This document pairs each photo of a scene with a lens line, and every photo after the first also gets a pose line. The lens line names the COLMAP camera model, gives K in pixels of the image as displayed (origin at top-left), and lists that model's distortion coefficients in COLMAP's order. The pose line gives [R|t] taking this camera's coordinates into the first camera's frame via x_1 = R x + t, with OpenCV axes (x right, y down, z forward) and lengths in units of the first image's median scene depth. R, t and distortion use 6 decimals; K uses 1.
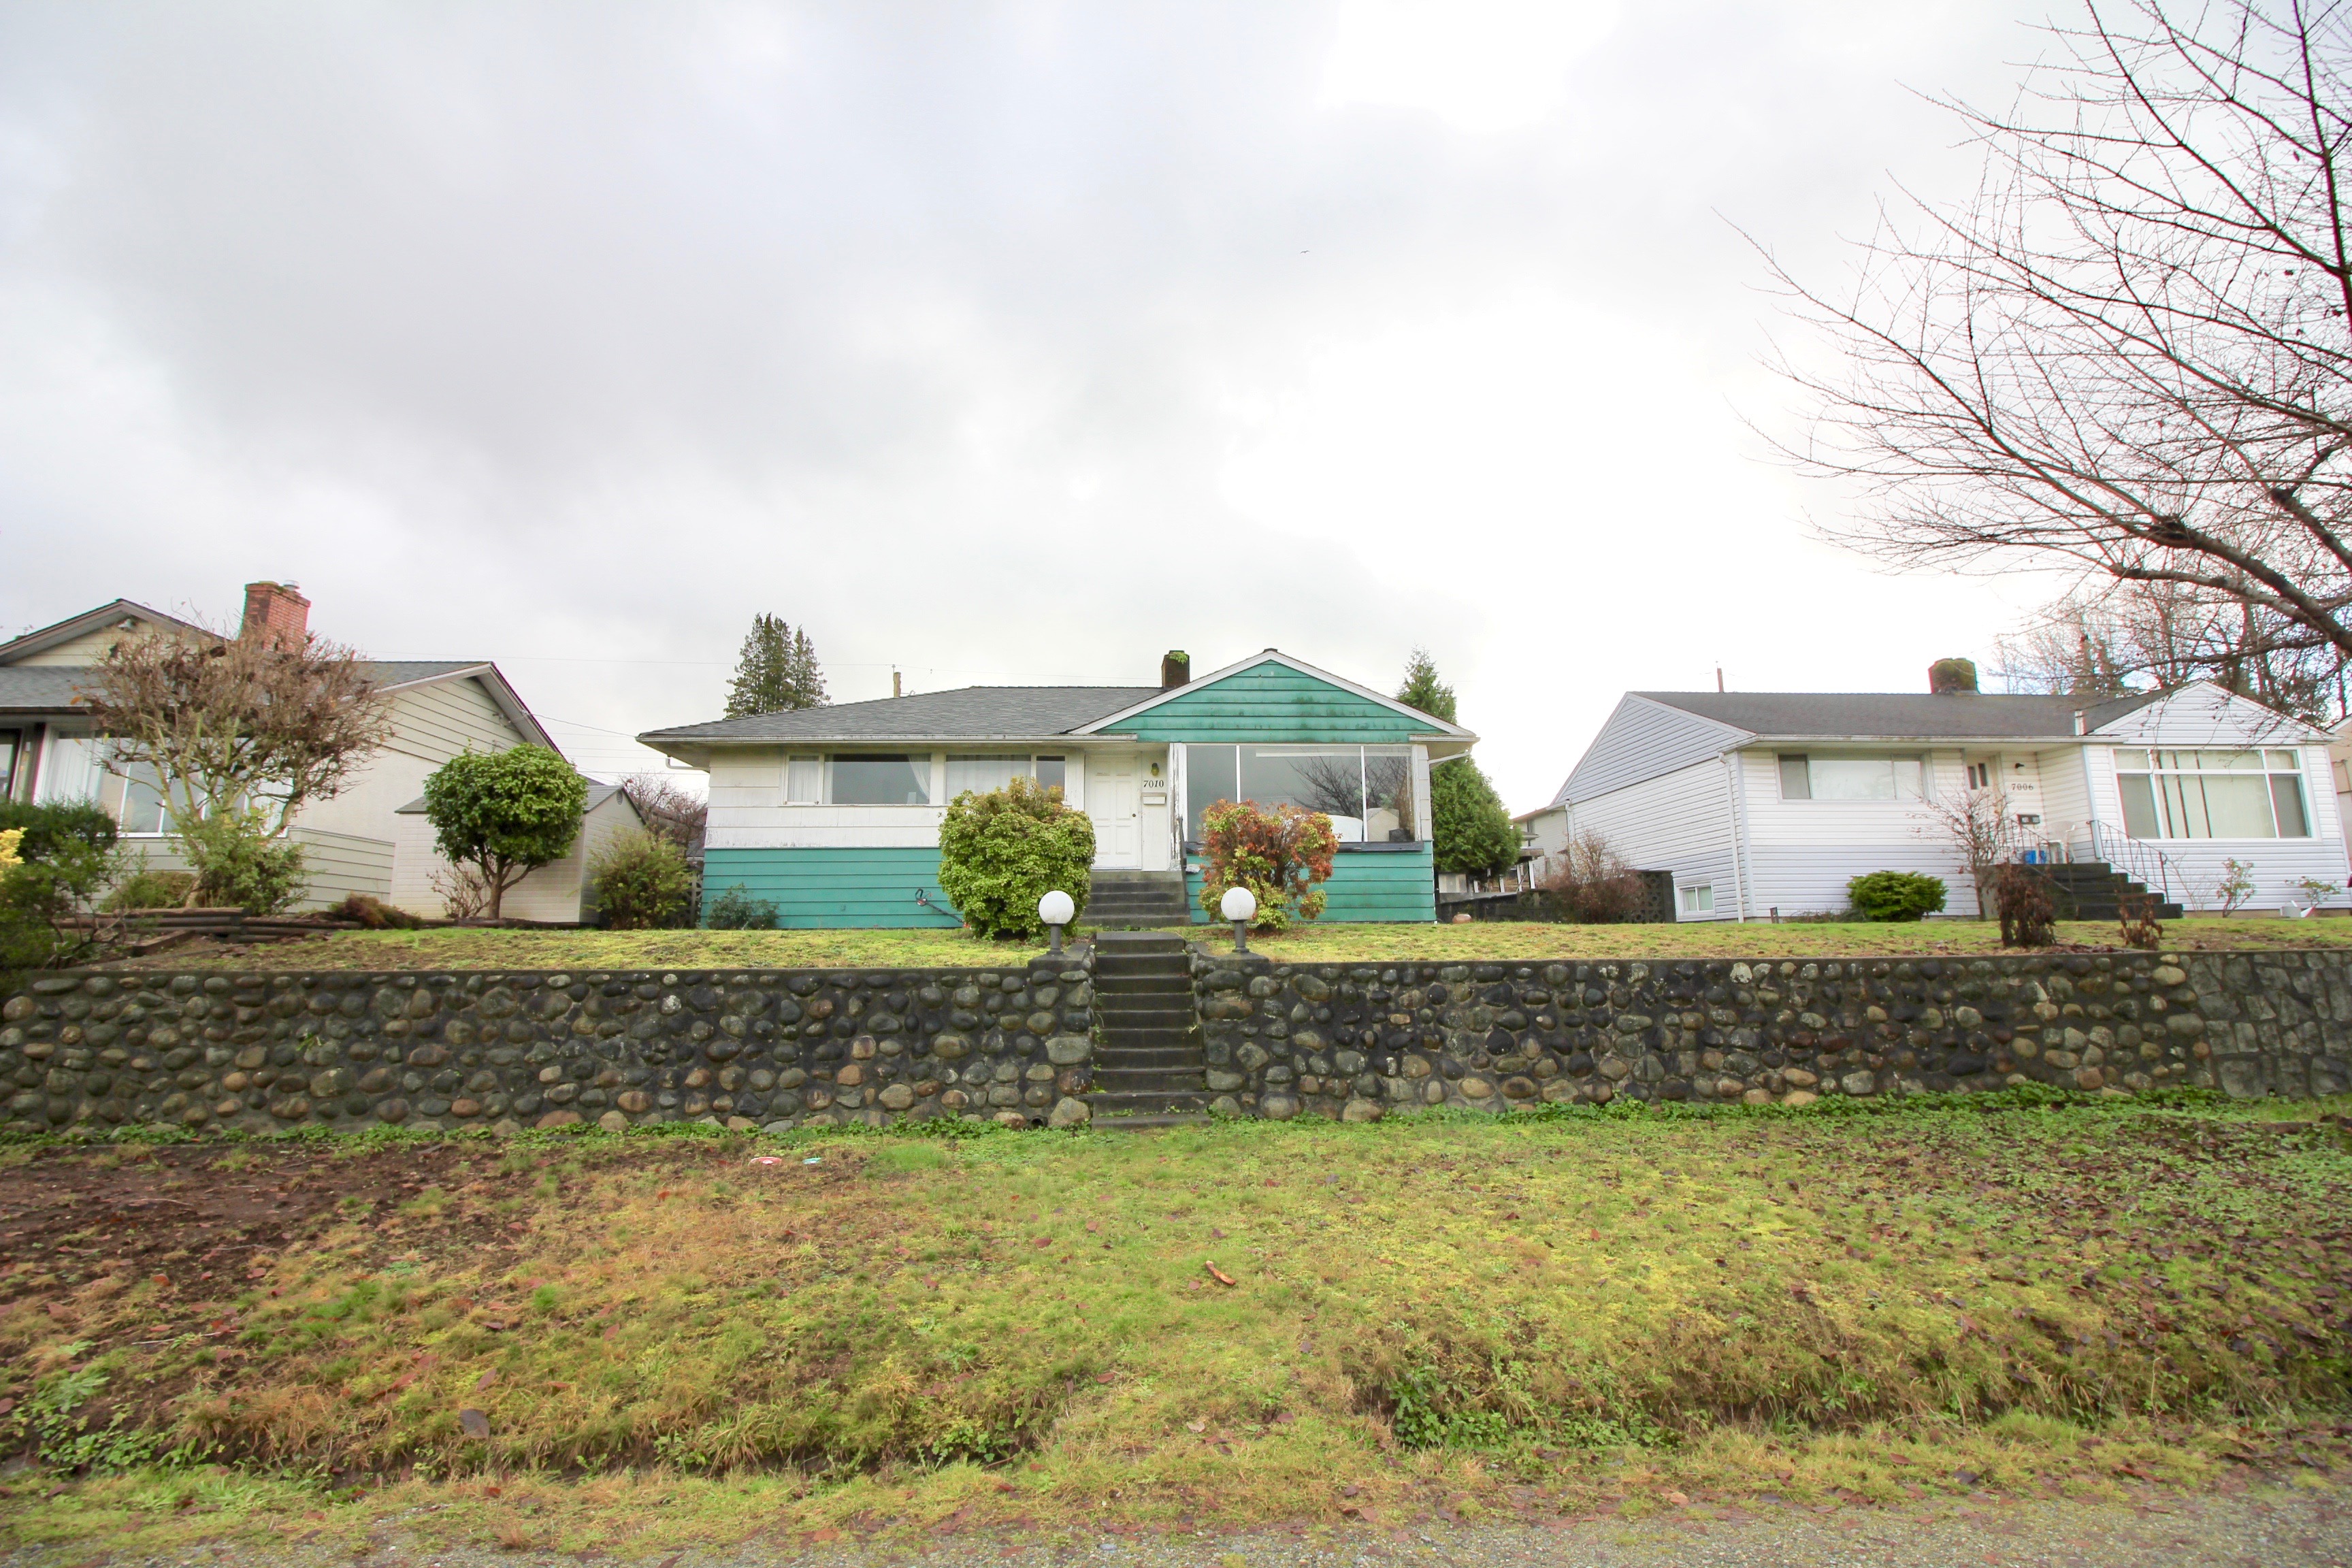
lens RADIAL K [[1059.1, 0, 1174.4], [0, 1059.1, 770.3], [0, 0, 1]] dist [0.001770, -0.010591]
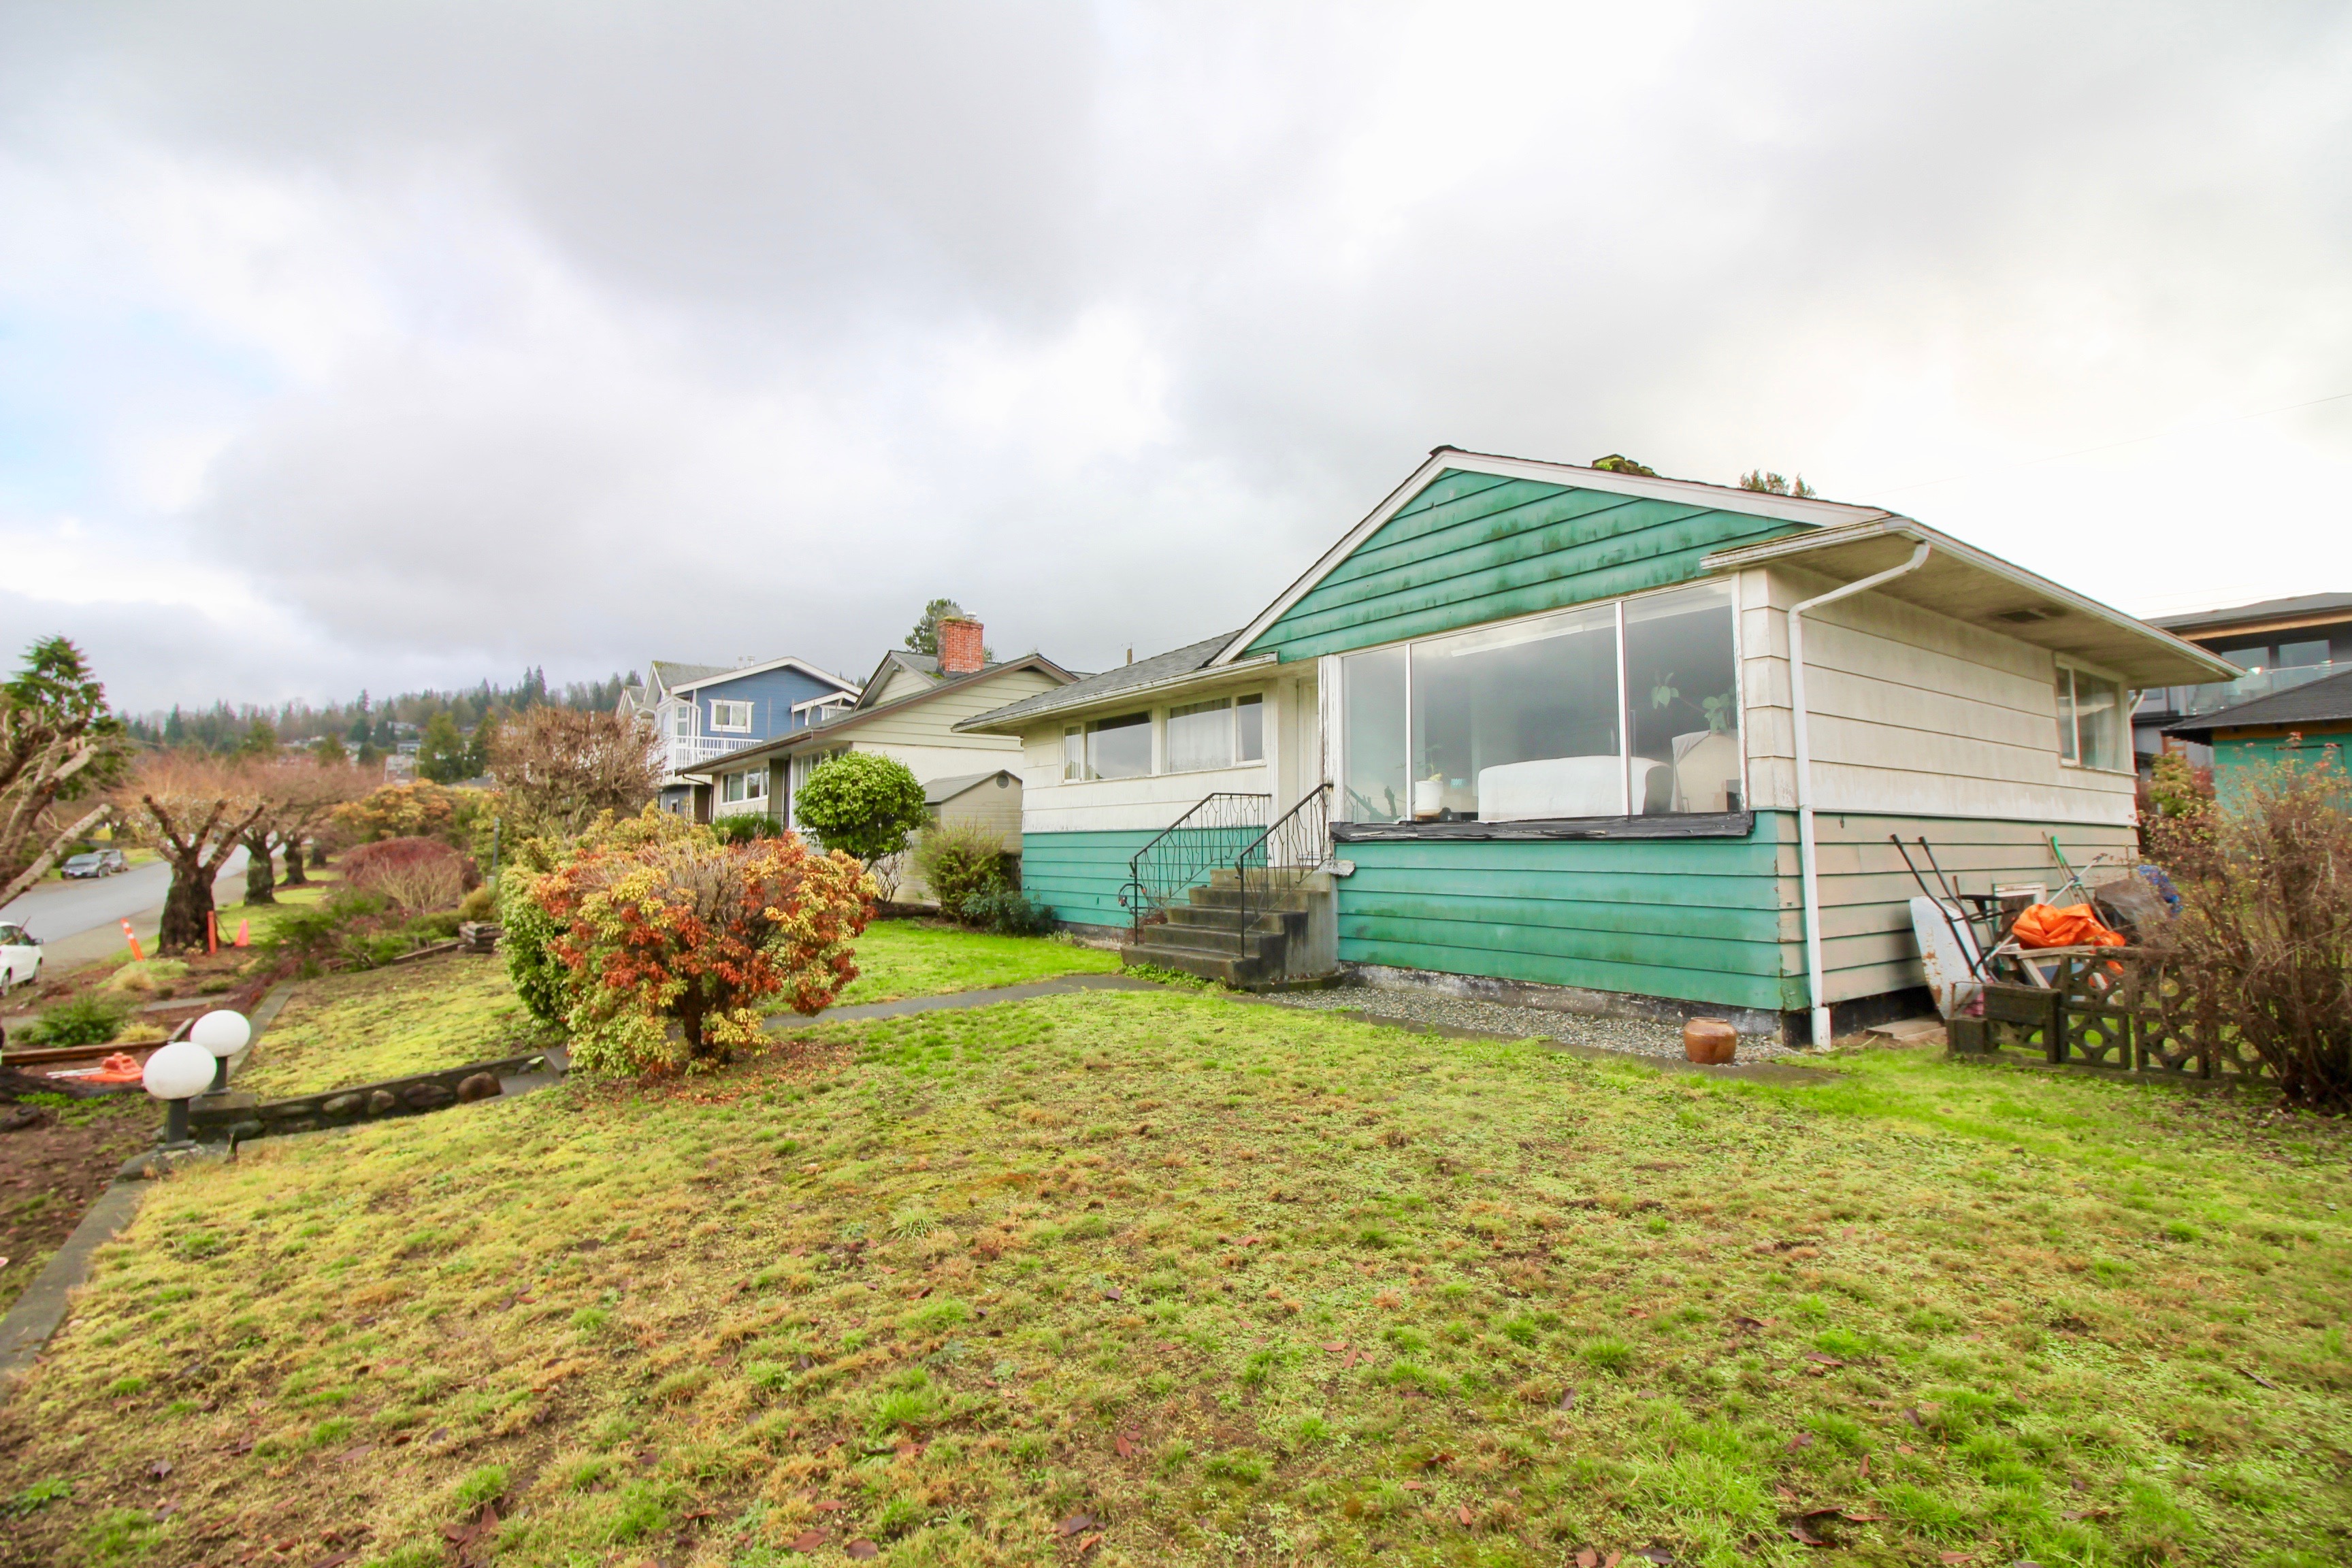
lens RADIAL K [[1086.4, 0, 1176.0], [0, 1086.4, 784.0], [0, 0, 1]] dist [0.000846, -0.011412]
pose [[0.523422, -0.038819, -0.851189, 0.862715], [0.138411, 0.989567, 0.039983, 0.016524], [0.840757, -0.138742, 0.523334, 1.084771]]
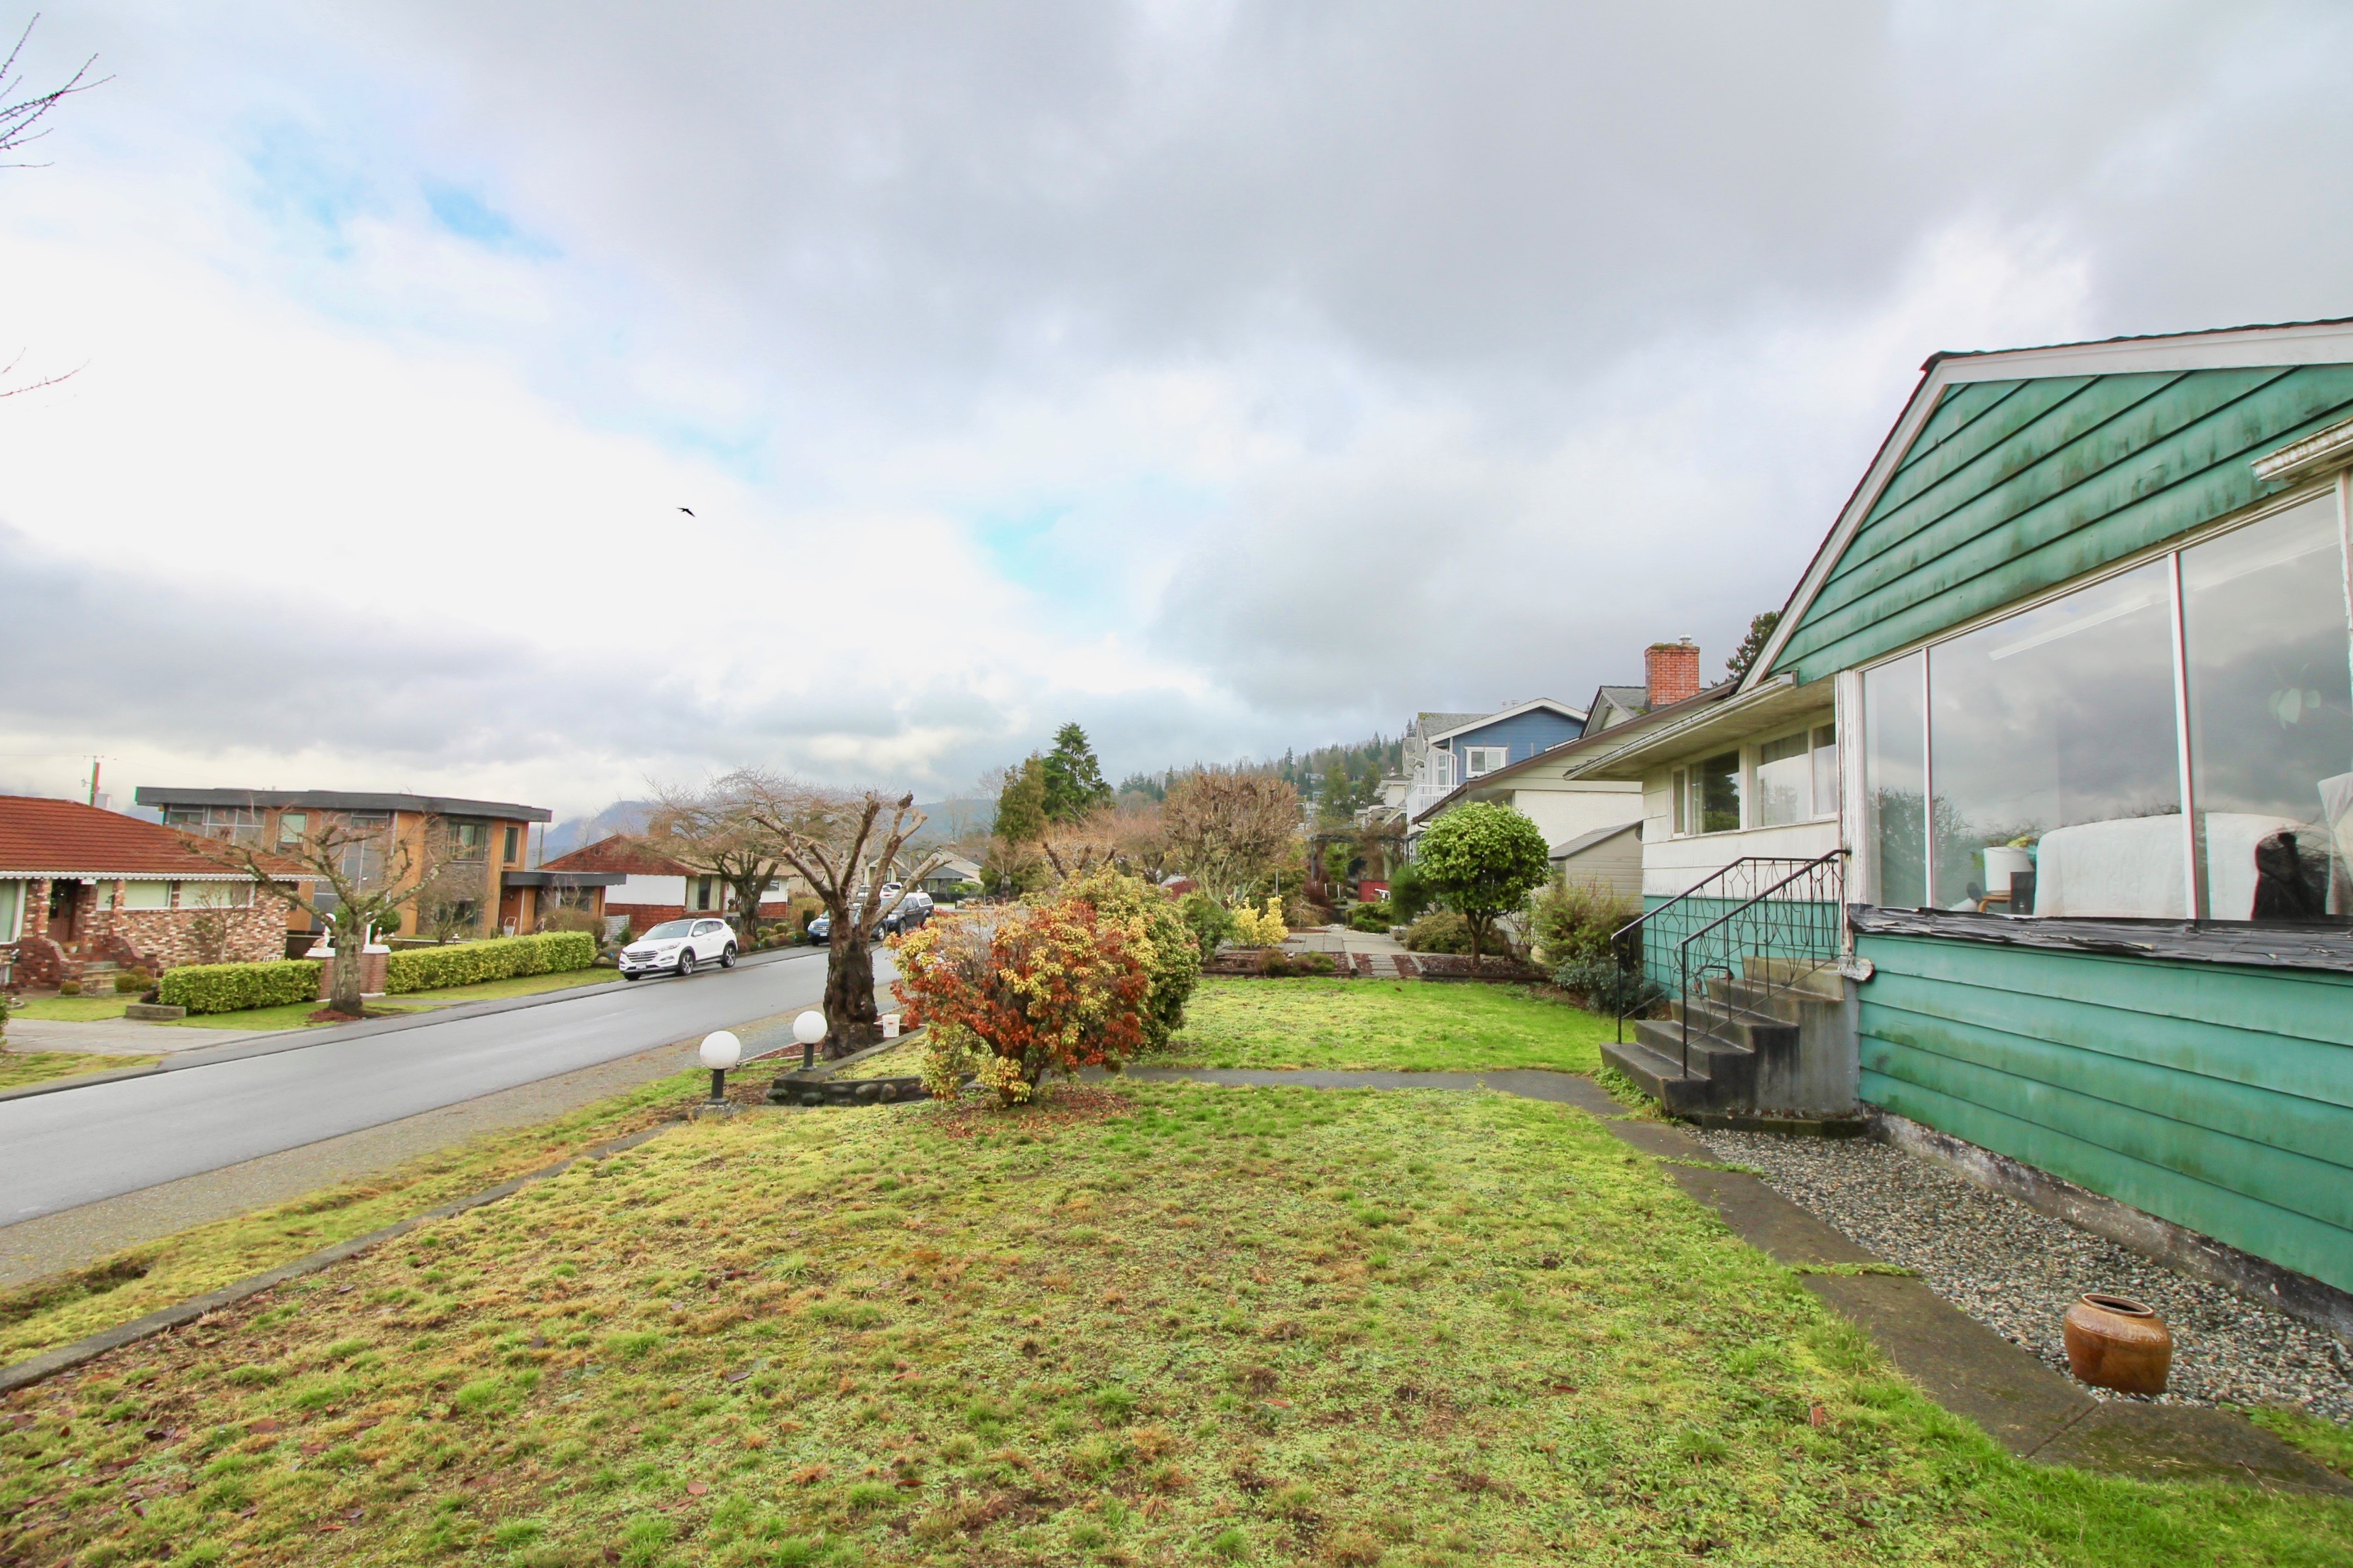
lens RADIAL K [[1132.6, 0, 1176.5], [0, 1132.6, 784.0], [0, 0, 1]] dist [-0.001385, -0.013985]
pose [[-0.194025, -0.074473, -0.978166, 0.908916], [0.136306, 0.985396, -0.102060, 0.052050], [0.971481, -0.153132, -0.181040, 1.473717]]
